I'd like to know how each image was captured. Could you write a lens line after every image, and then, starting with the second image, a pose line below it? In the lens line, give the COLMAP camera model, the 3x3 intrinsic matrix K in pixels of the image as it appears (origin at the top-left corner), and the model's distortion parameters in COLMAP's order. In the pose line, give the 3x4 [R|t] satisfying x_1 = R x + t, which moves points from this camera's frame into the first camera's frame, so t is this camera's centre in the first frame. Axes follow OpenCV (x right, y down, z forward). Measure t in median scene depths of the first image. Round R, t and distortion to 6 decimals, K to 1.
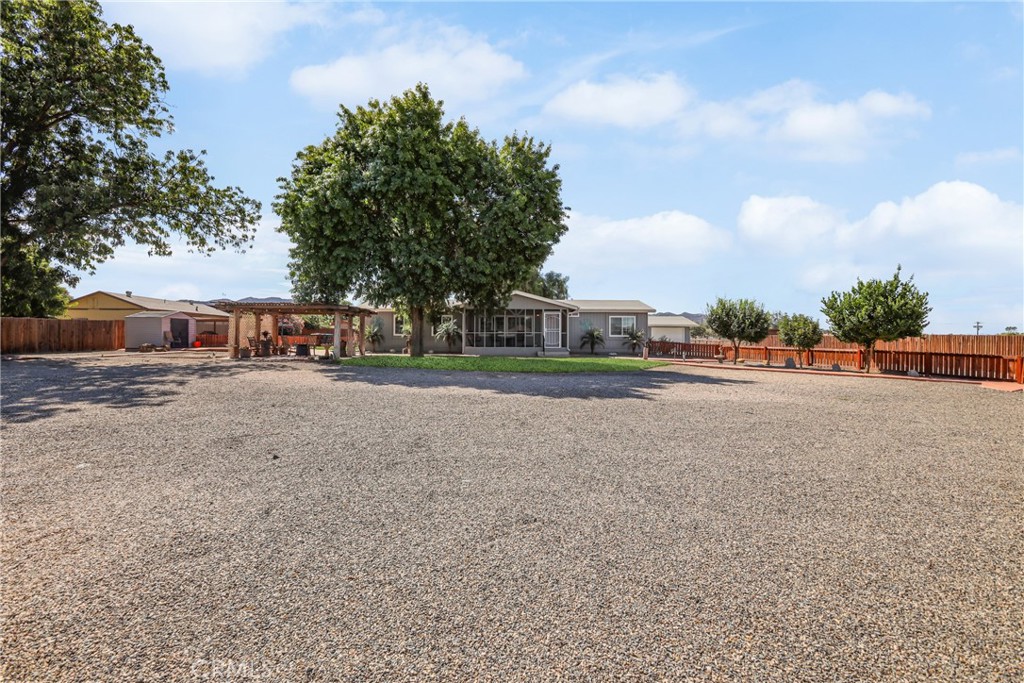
lens RADIAL K [[460.7, 0, 508.2], [0, 460.7, 336.9], [0, 0, 1]] dist [-0.047612, 0.022736]
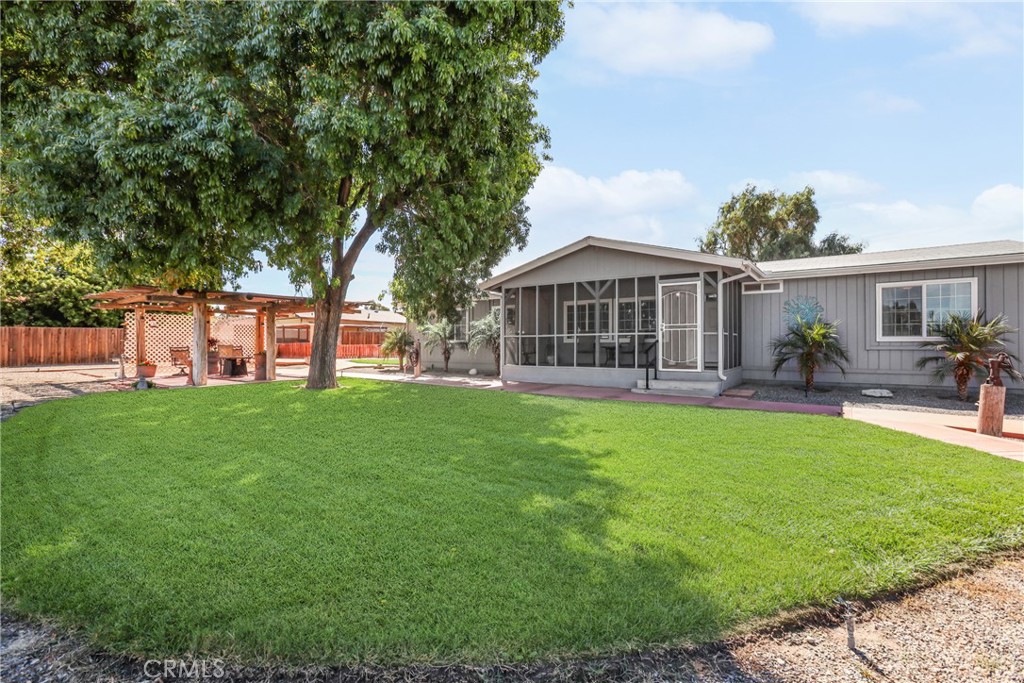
lens RADIAL K [[456.9, 0, 513.8], [0, 456.9, 333.7], [0, 0, 1]] dist [-0.073624, 0.045710]
pose [[0.830806, -0.017564, -0.556285, 0.190648], [0.010530, 0.999819, -0.015841, -0.003590], [0.556462, 0.007303, 0.830841, 0.591549]]
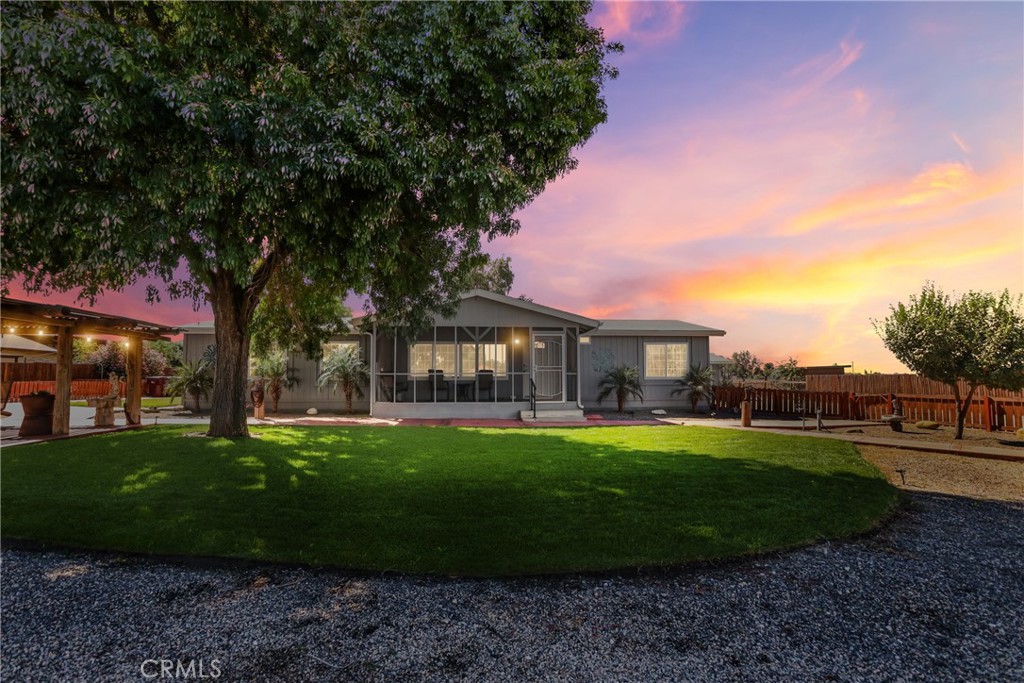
lens RADIAL K [[460.7, 0, 508.2], [0, 460.7, 336.9], [0, 0, 1]] dist [-0.047612, 0.022736]
pose [[0.996134, 0.002650, 0.087811, 0.006582], [0.004867, 0.996346, -0.085271, -0.005557], [-0.087716, 0.085369, 0.992481, 0.490683]]
